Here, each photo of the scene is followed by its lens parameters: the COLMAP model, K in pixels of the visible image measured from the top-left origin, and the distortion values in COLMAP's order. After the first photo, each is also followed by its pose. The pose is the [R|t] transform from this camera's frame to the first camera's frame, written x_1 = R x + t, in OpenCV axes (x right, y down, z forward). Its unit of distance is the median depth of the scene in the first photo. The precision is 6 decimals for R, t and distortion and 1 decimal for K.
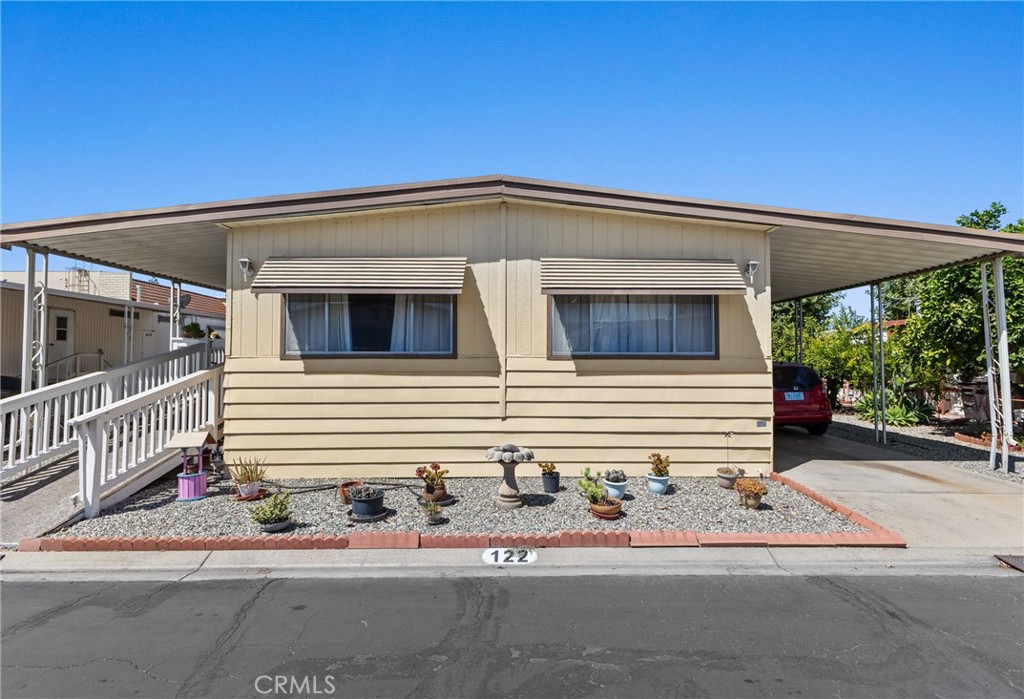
lens RADIAL K [[488.8, 0, 513.6], [0, 488.8, 355.4], [0, 0, 1]] dist [-0.004523, -0.000395]
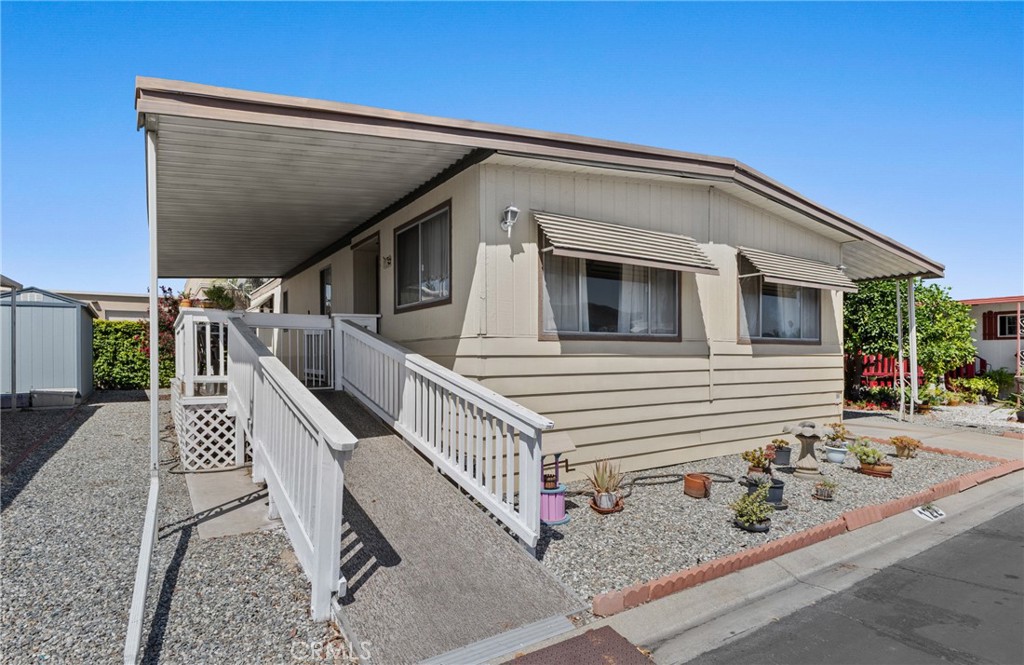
lens RADIAL K [[533.3, 0, 487.4], [0, 533.3, 358.9], [0, 0, 1]] dist [0.018777, 0.000583]
pose [[0.855982, -0.004172, 0.516989, -0.987757], [-0.020794, 0.998880, 0.042490, 0.003375], [-0.516587, -0.047121, 0.854937, 0.285307]]
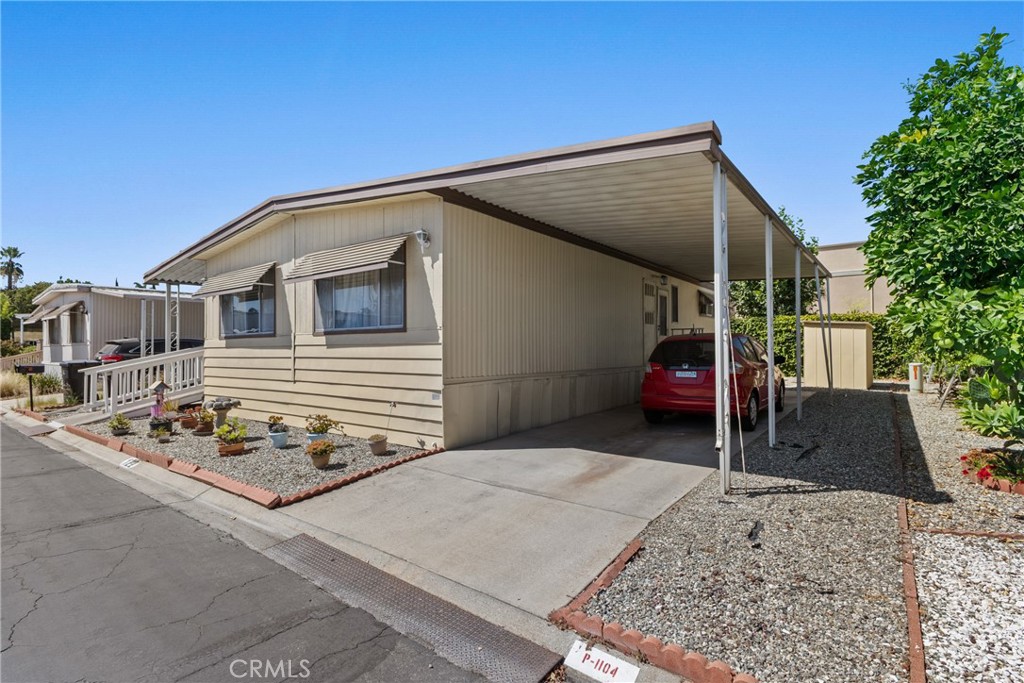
lens RADIAL K [[499.3, 0, 513.6], [0, 499.3, 341.3], [0, 0, 1]] dist [-0.019570, -0.000078]
pose [[0.786240, -0.016193, -0.617710, 1.252030], [0.041089, 0.998814, 0.026115, 0.010081], [0.616554, -0.045914, 0.785973, 0.317292]]
